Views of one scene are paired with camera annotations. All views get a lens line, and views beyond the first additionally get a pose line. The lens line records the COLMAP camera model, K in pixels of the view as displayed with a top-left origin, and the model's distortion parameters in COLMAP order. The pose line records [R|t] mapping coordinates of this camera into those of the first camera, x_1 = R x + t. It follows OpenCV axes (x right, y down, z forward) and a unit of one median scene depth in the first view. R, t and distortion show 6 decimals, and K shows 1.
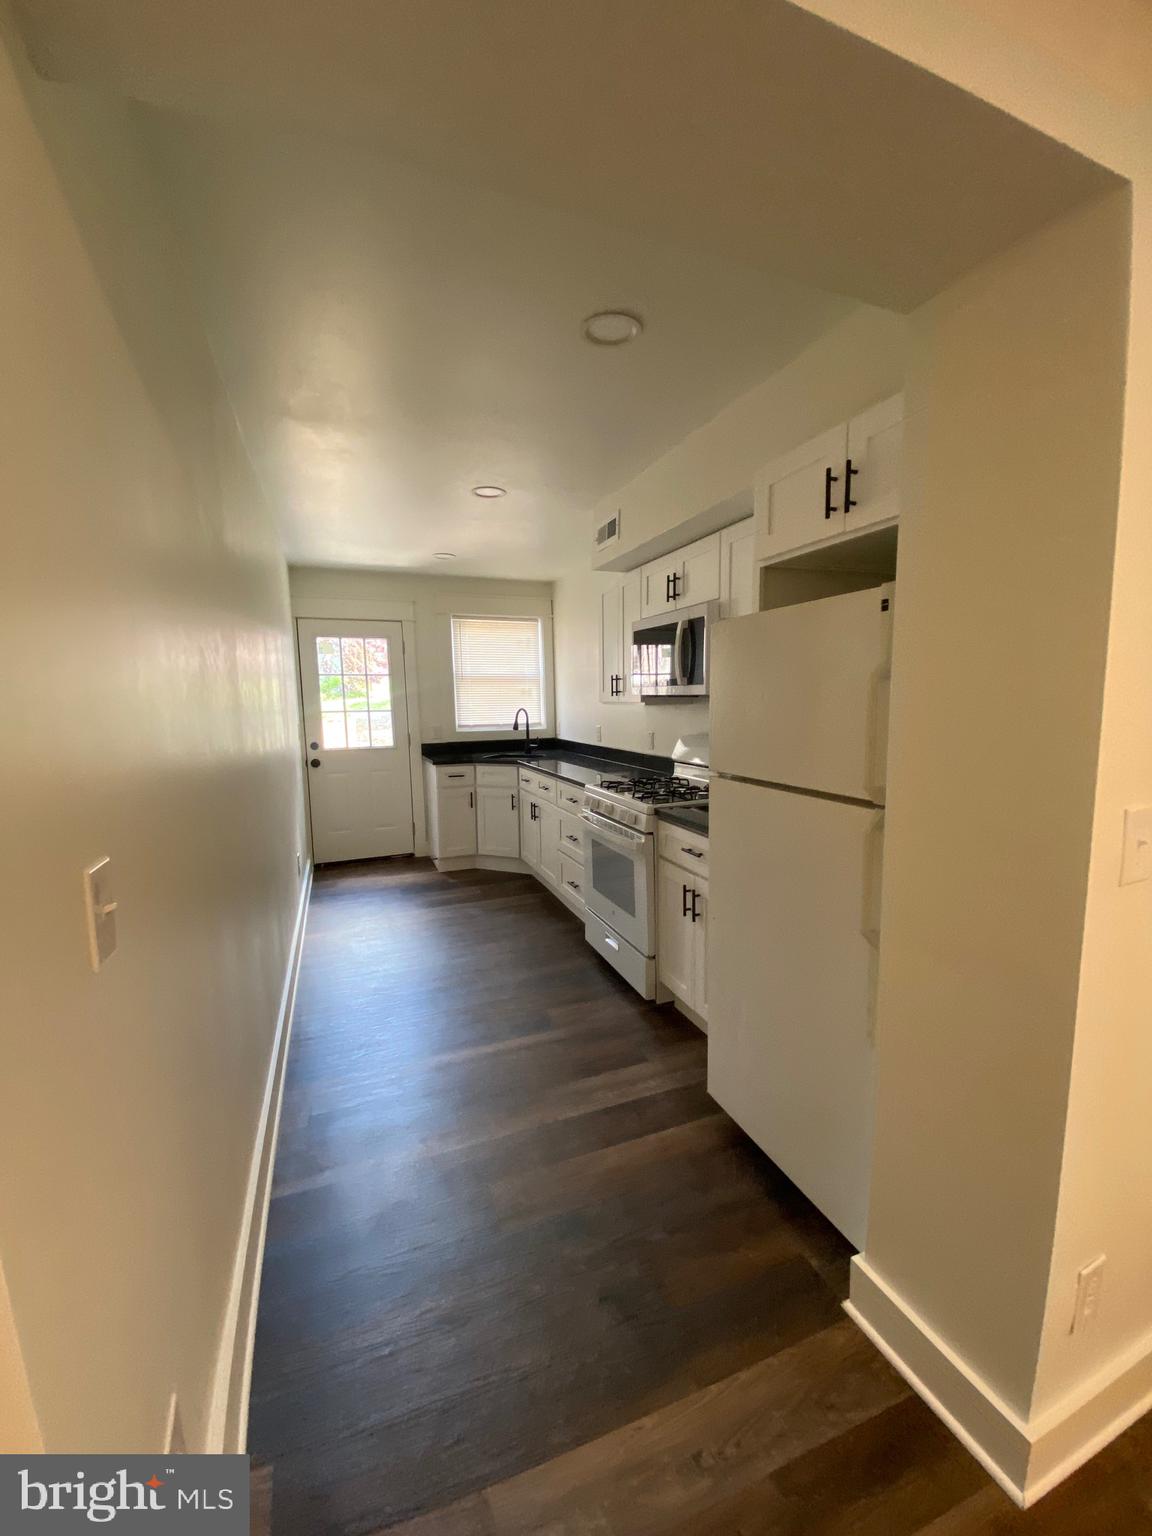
lens RADIAL K [[622.0, 0, 574.8], [0, 622.0, 773.3], [0, 0, 1]] dist [-0.011159, -0.002861]
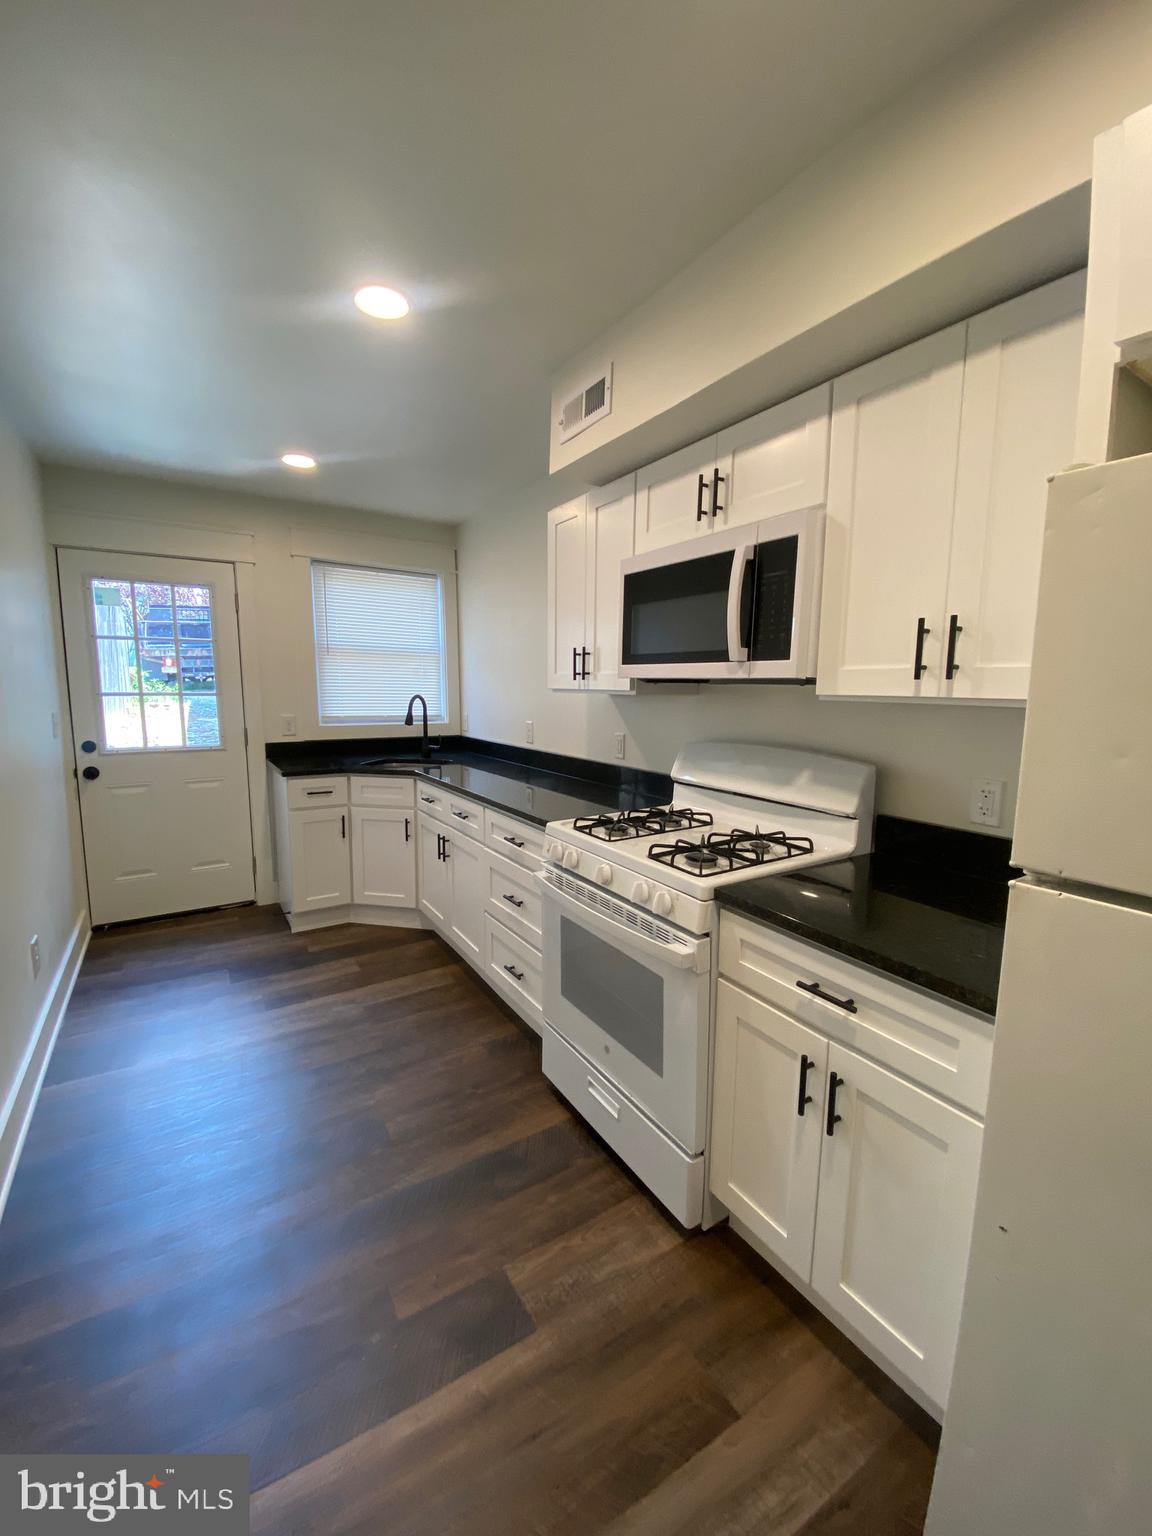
lens RADIAL K [[622.0, 0, 592.4], [0, 622.0, 766.0], [0, 0, 1]] dist [-0.011159, -0.002861]
pose [[0.975473, -0.002566, 0.220104, -0.049769], [0.001385, 0.999984, 0.005521, -0.028334], [-0.220114, -0.005081, 0.975461, 0.275761]]
